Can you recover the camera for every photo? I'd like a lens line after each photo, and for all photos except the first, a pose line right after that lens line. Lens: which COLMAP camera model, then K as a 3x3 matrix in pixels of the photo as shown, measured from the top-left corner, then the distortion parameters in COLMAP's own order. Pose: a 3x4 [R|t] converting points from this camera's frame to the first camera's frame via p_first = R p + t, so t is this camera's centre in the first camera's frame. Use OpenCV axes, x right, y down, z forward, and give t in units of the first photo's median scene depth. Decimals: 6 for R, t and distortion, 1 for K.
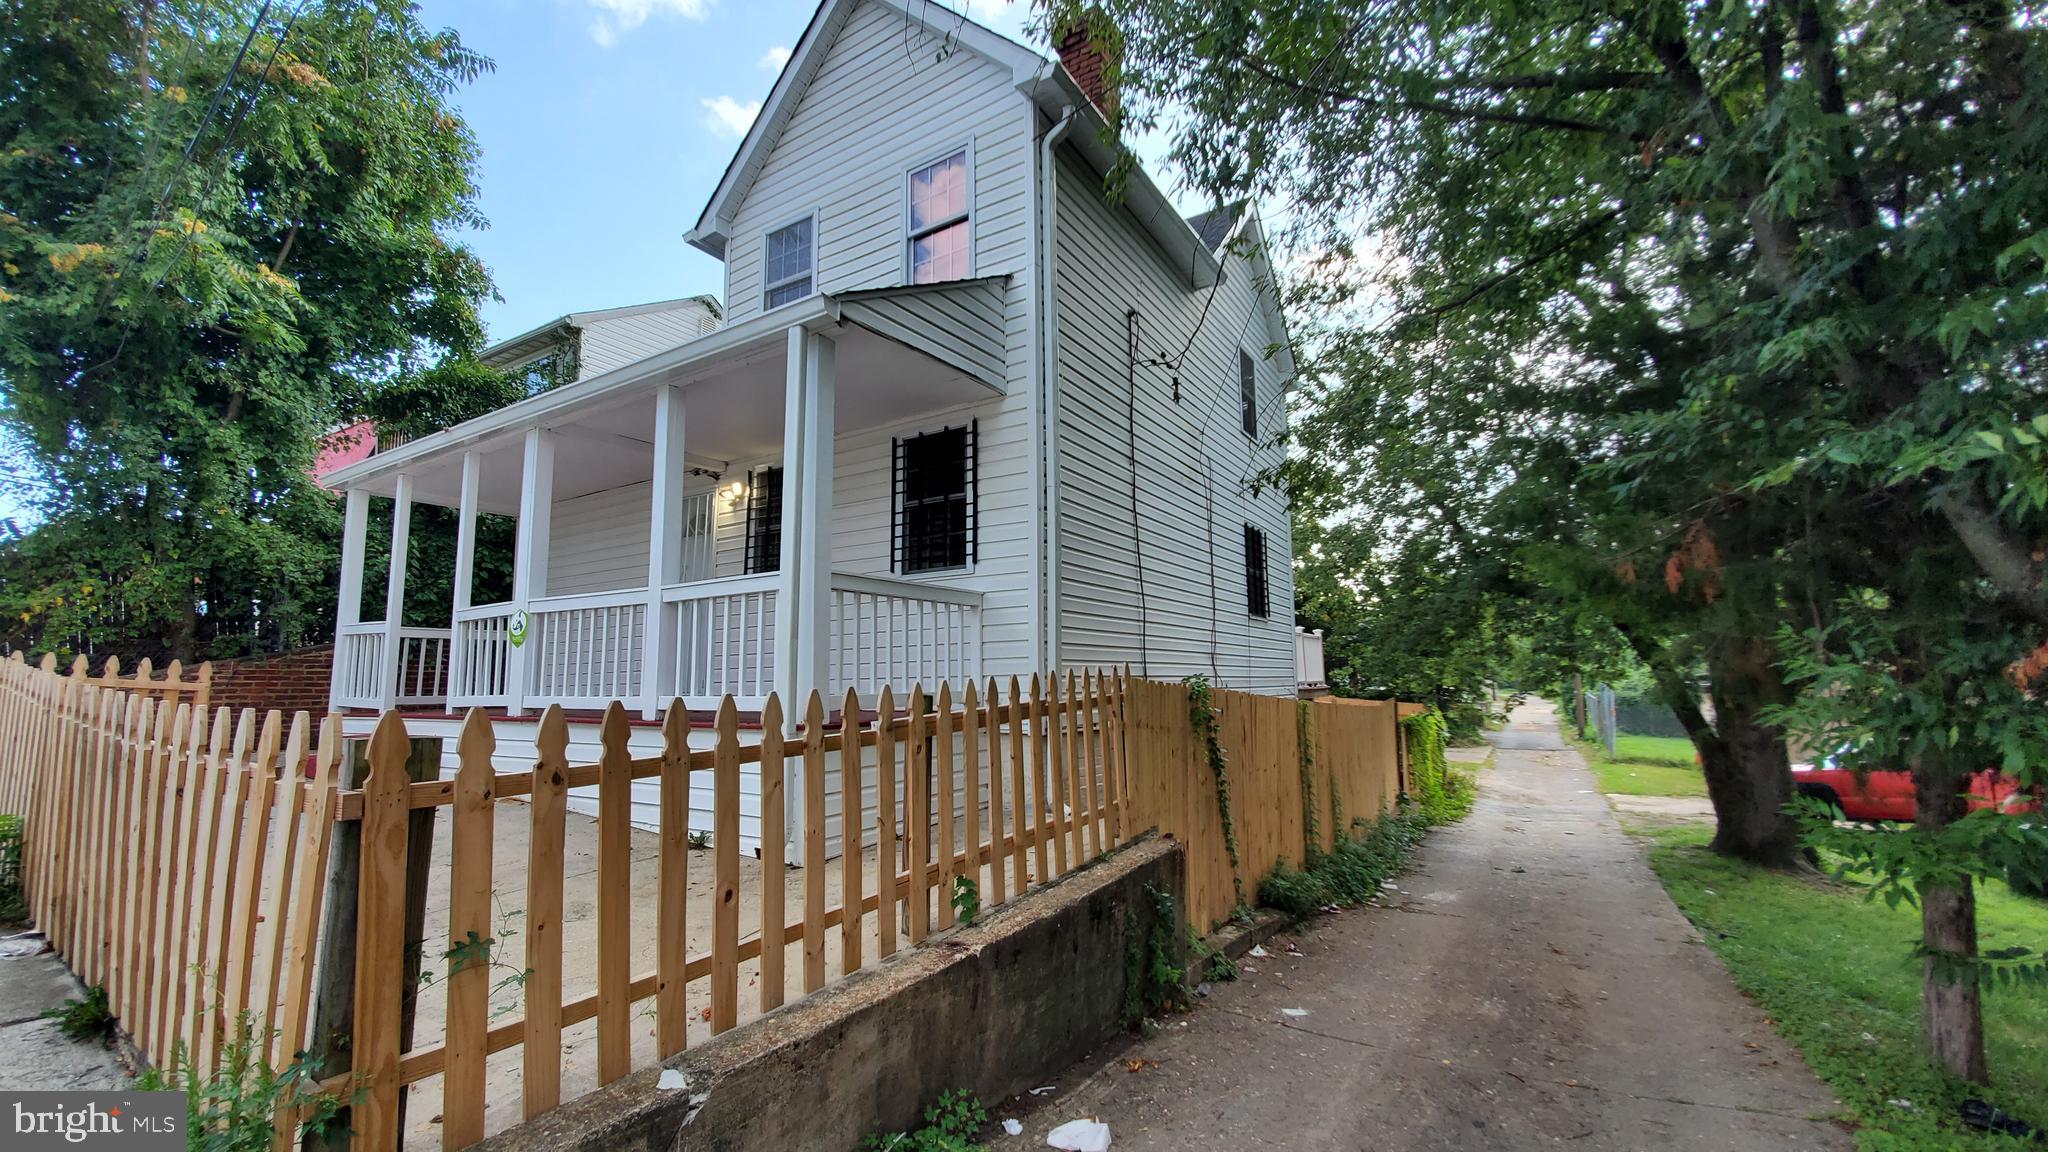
lens RADIAL K [[811.7, 0, 1010.7], [0, 811.7, 582.1], [0, 0, 1]] dist [0.019175, -0.019839]
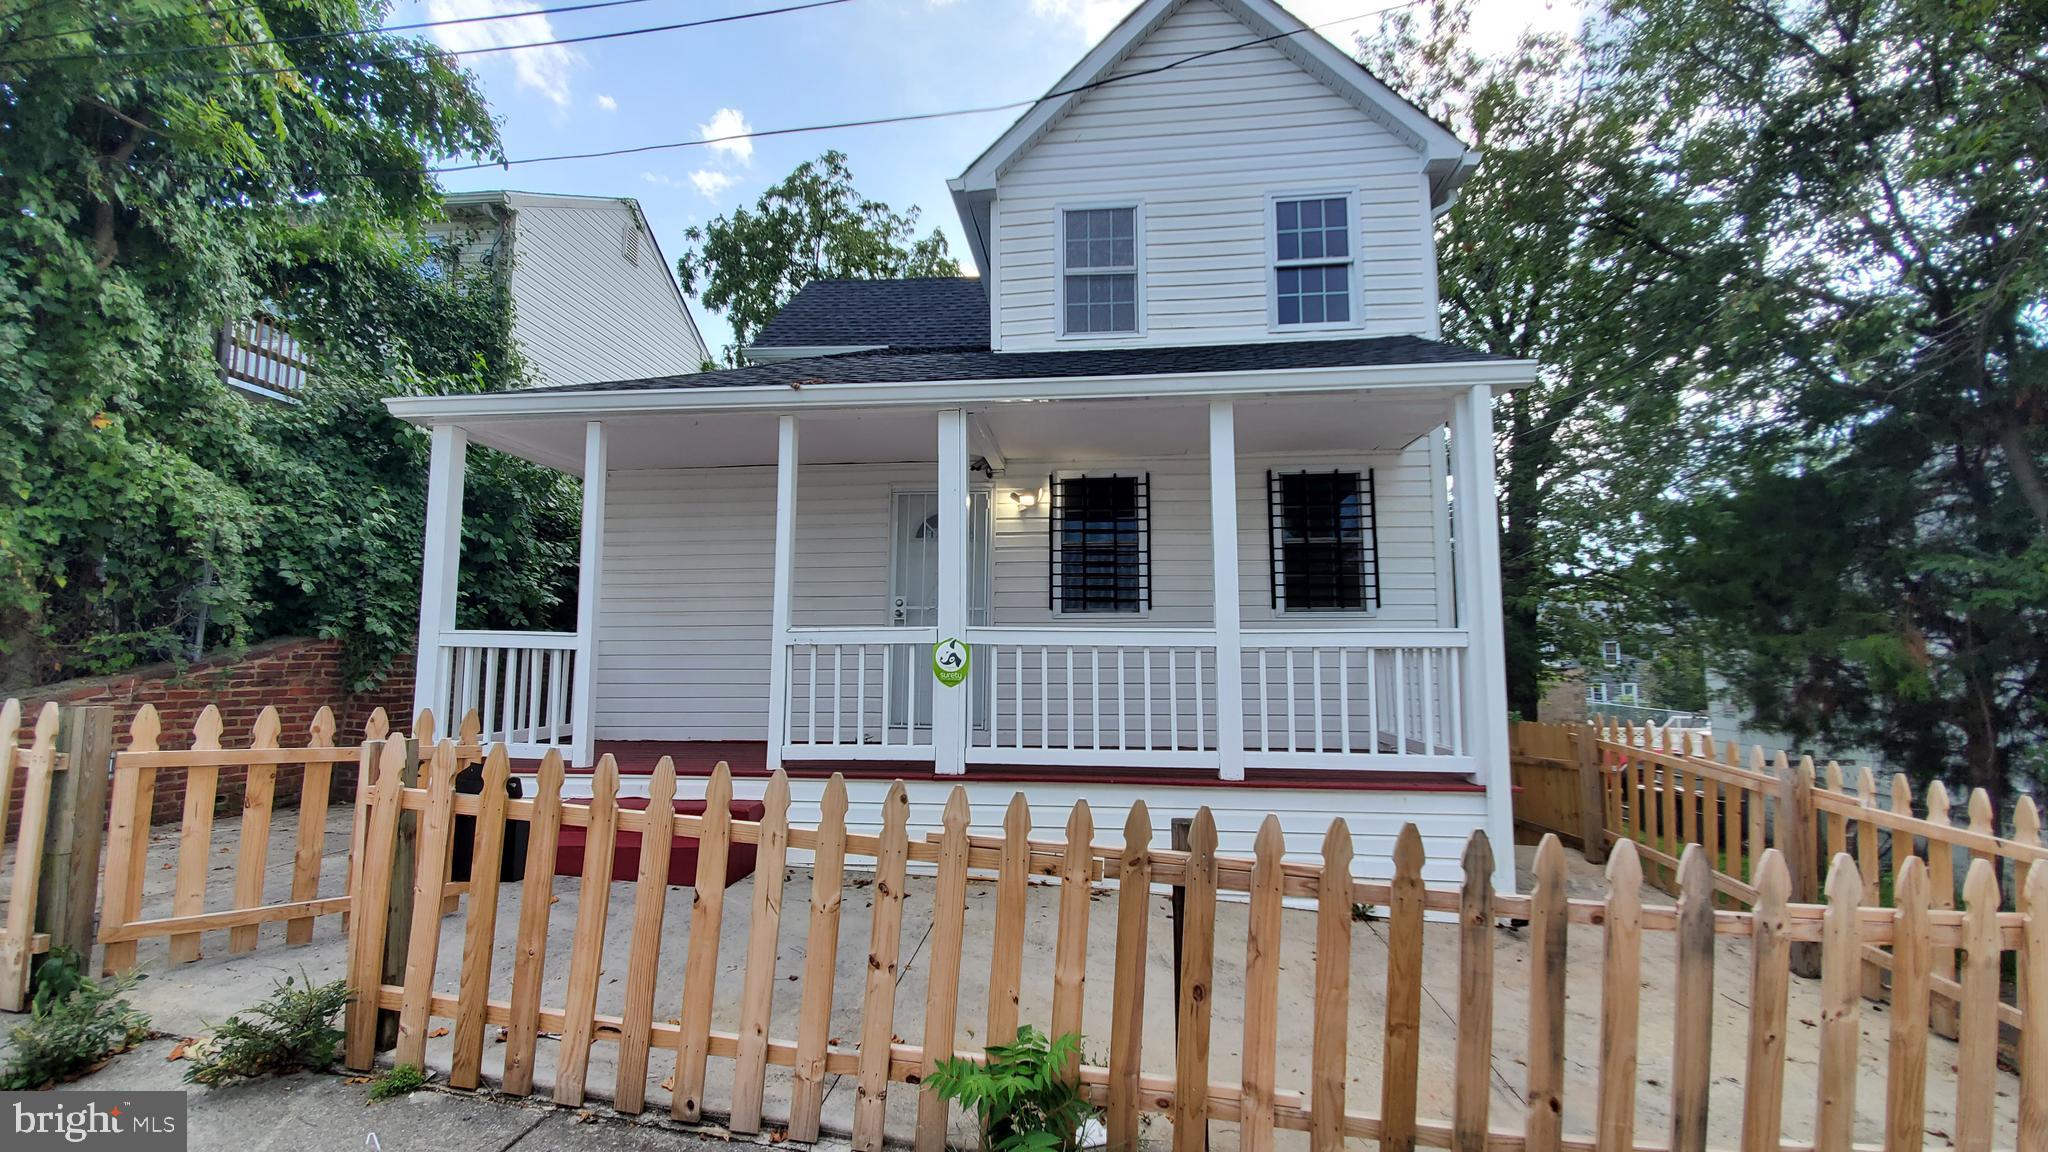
lens RADIAL K [[811.7, 0, 1010.7], [0, 811.7, 582.1], [0, 0, 1]] dist [0.019175, -0.019839]
pose [[0.894748, 0.056132, 0.443029, -0.861101], [-0.068616, 0.997569, 0.012186, -0.033638], [-0.441268, -0.041302, 0.896424, 0.250842]]
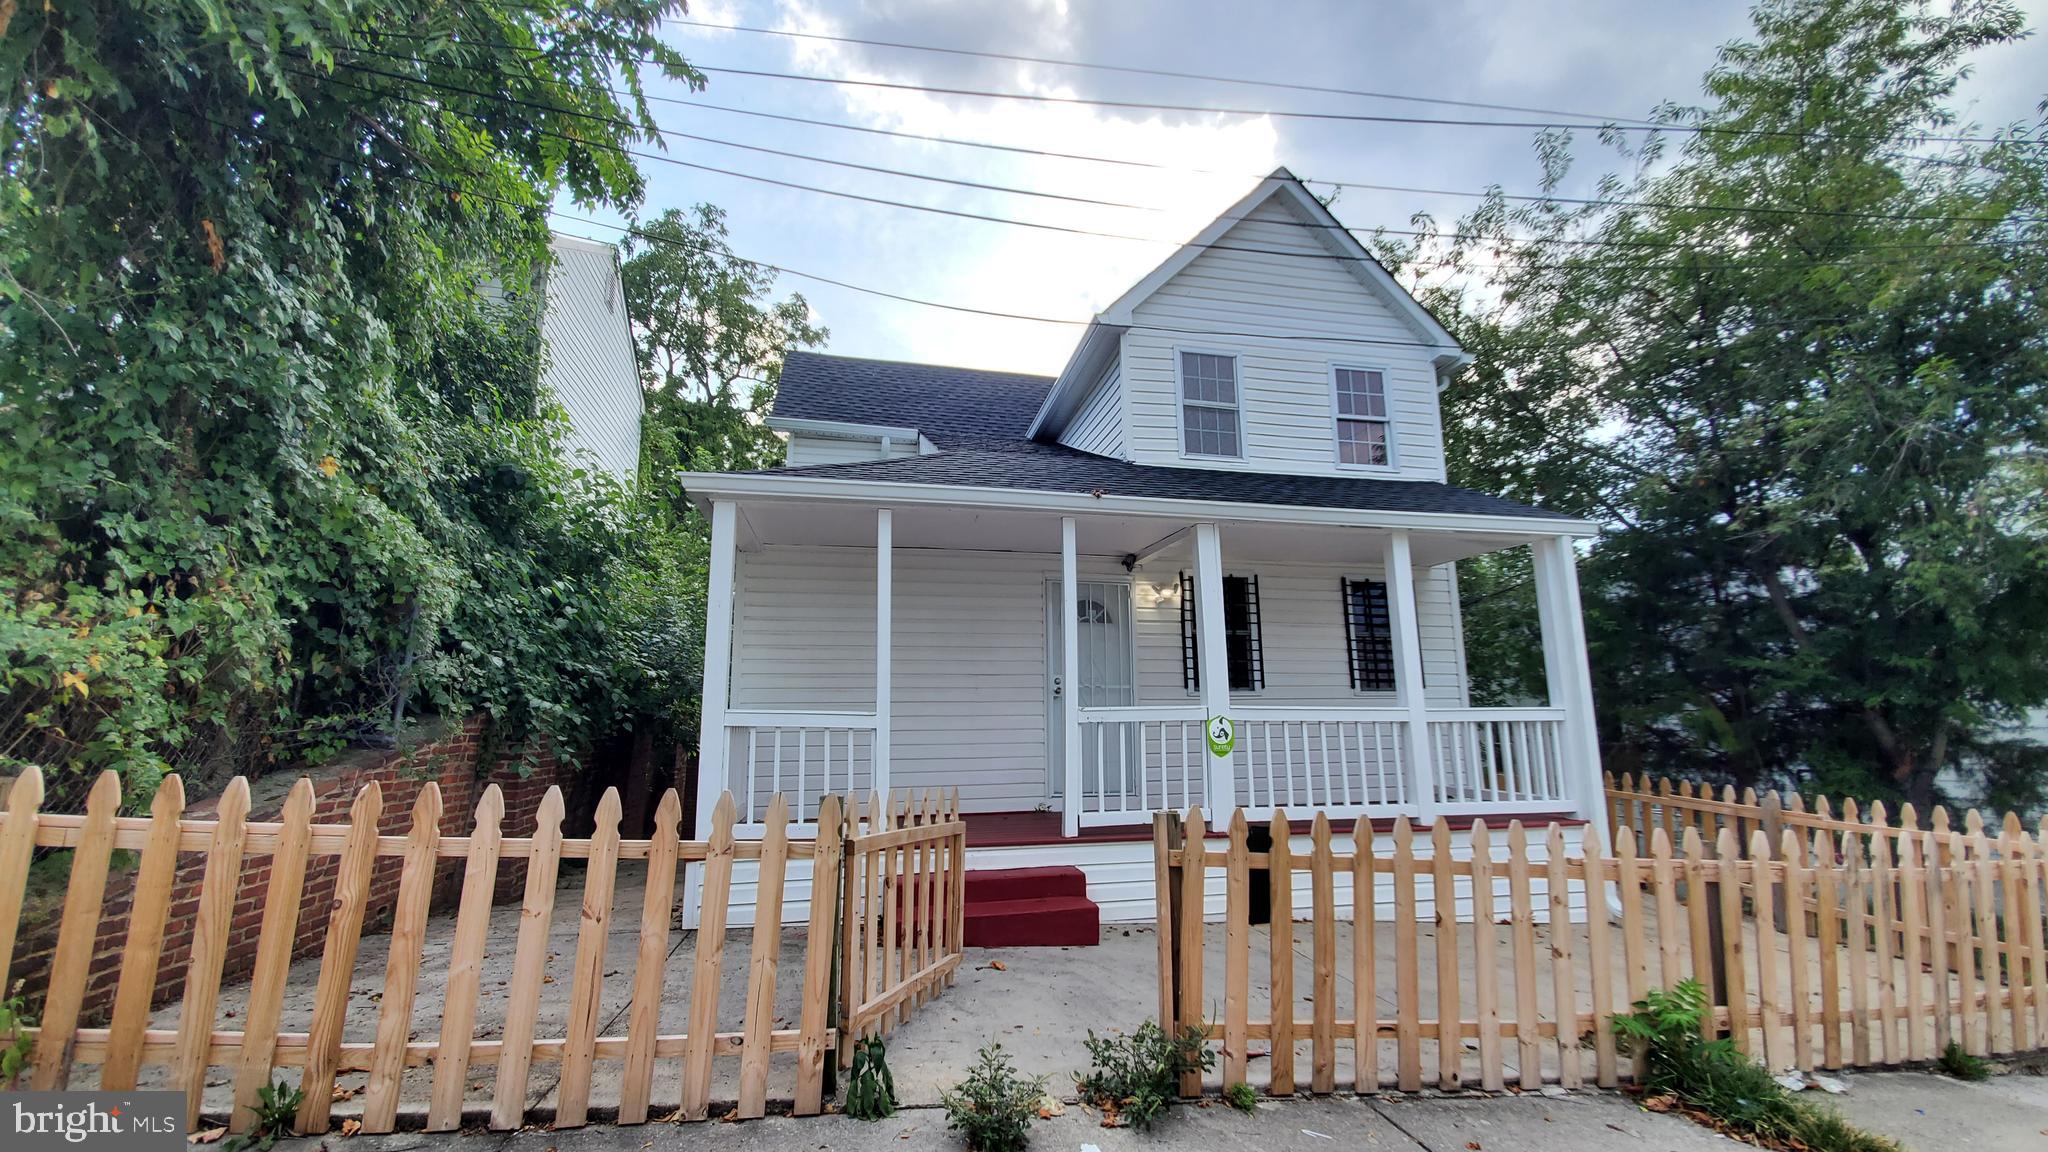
lens RADIAL K [[812.1, 0, 1029.8], [0, 812.1, 590.3], [0, 0, 1]] dist [0.014684, -0.000047]
pose [[0.706854, 0.122407, 0.696688, -1.356884], [-0.086788, 0.992480, -0.086323, -0.010303], [-0.702015, 0.000554, 0.712162, 0.456138]]
